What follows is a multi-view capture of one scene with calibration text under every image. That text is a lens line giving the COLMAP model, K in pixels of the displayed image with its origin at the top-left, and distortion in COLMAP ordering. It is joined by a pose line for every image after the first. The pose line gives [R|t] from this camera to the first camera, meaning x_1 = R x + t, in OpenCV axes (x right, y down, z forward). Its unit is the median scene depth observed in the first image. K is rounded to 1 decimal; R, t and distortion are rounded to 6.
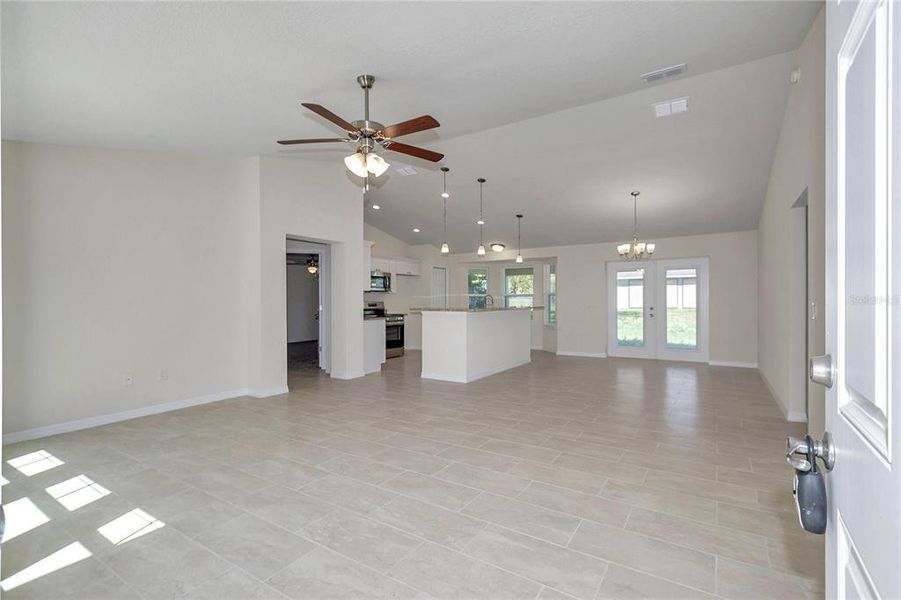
lens RADIAL K [[411.4, 0, 449.7], [0, 411.4, 304.8], [0, 0, 1]] dist [-0.000143, -0.000243]
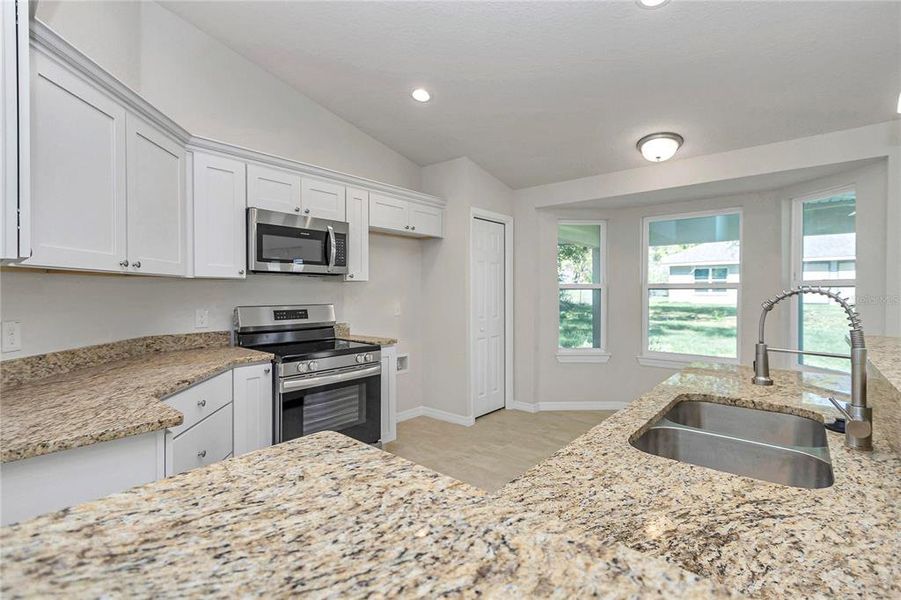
lens RADIAL K [[412.9, 0, 450.2], [0, 412.9, 295.3], [0, 0, 1]] dist [0.000224, -0.000031]
pose [[0.991036, 0.004679, -0.133512, -0.011196], [-0.004310, 0.999986, 0.003053, -0.017292], [0.133525, -0.002450, 0.991042, 0.678298]]
